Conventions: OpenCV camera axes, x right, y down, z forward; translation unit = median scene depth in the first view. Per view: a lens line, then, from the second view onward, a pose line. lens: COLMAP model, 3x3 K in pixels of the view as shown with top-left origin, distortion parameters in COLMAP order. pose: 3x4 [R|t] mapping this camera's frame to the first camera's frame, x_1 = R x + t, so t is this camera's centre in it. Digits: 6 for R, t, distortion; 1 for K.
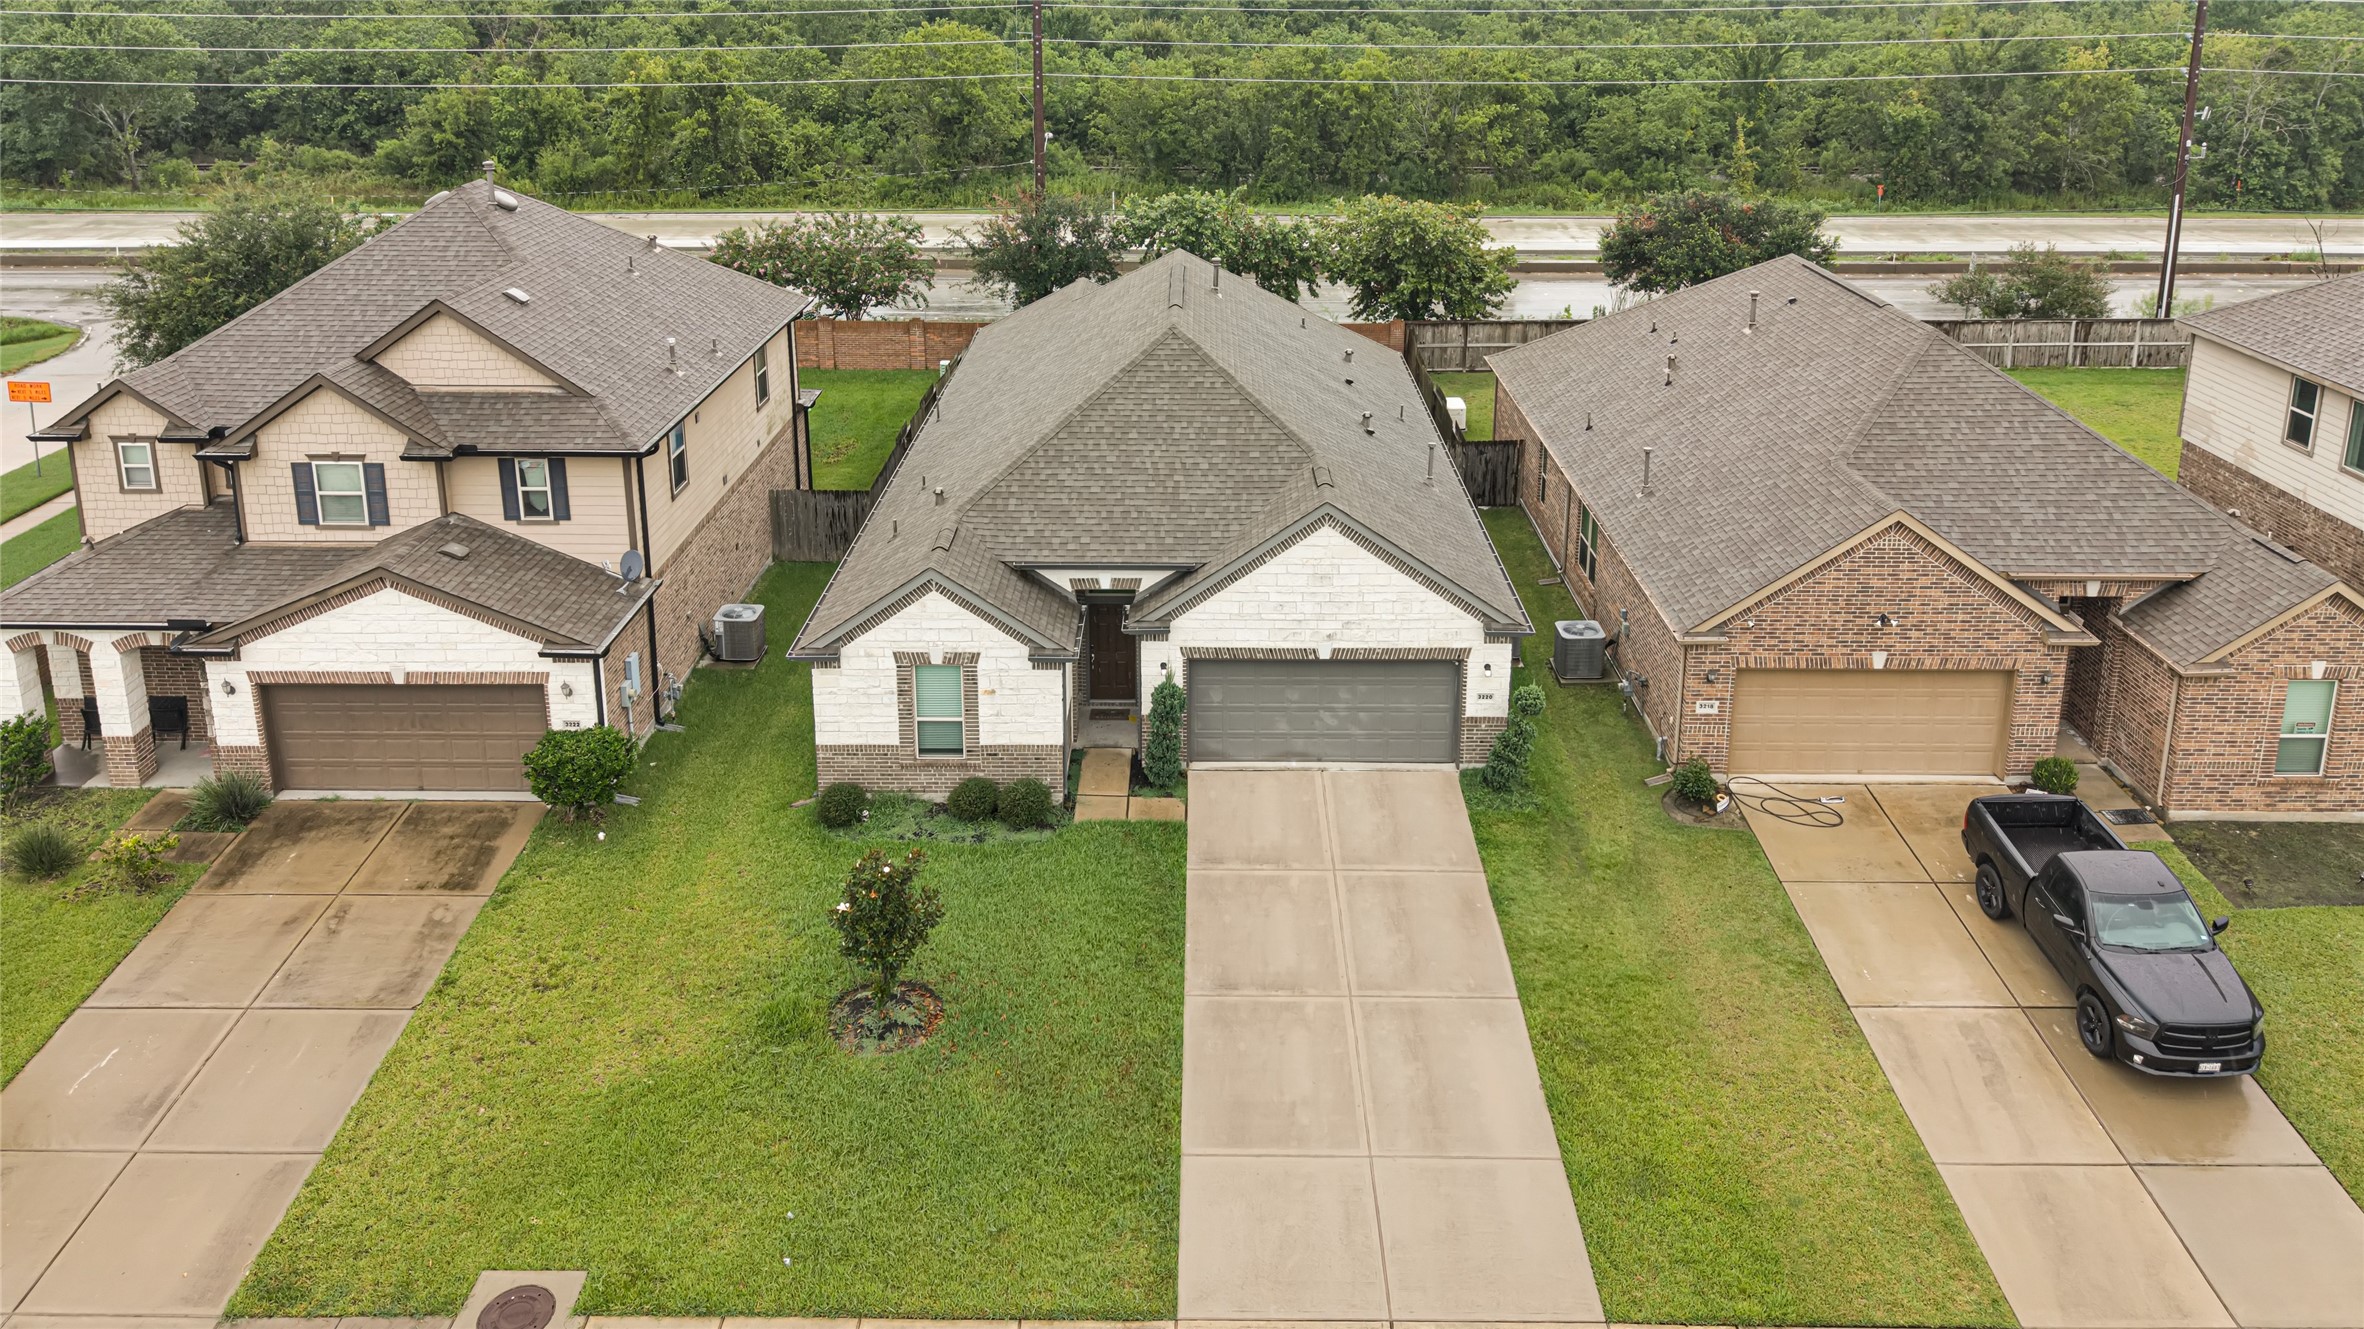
lens RADIAL K [[1634.3, 0, 1168.6], [0, 1634.3, 649.0], [0, 0, 1]] dist [0.025445, -0.024527]
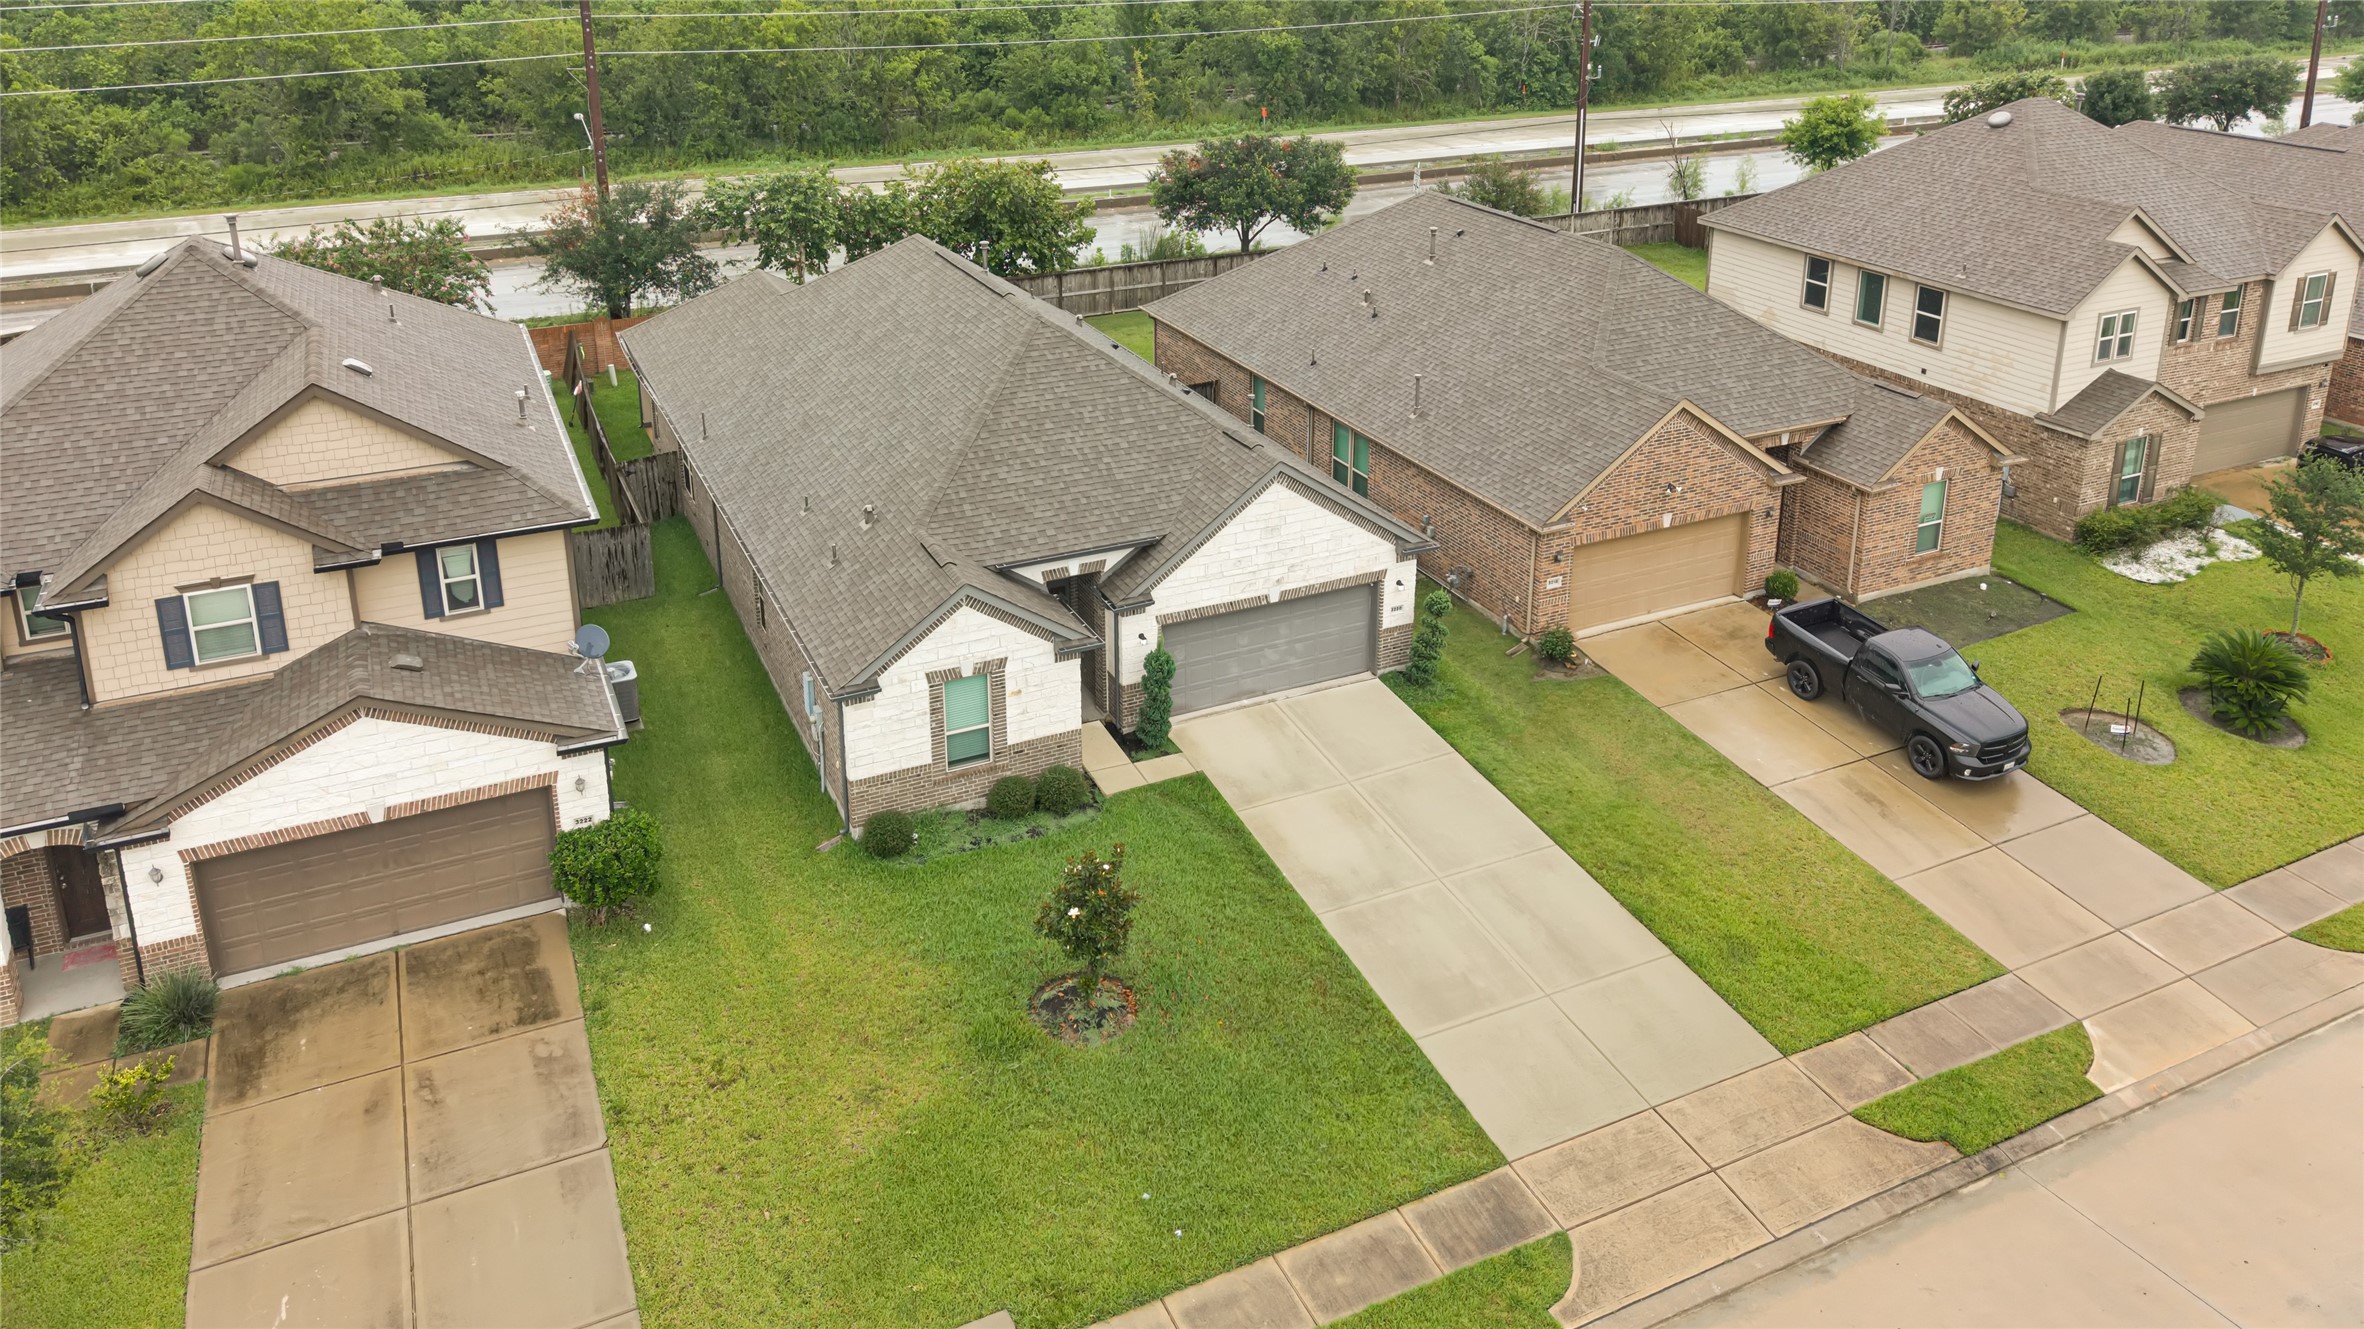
lens RADIAL K [[1634.3, 0, 1200.0], [0, 1634.3, 660.2], [0, 0, 1]] dist [0.025445, -0.024527]
pose [[0.892479, -0.199338, 0.404655, -0.406954], [0.179414, 0.979918, 0.087016, -0.060742], [-0.413874, -0.005060, 0.910320, 0.011547]]
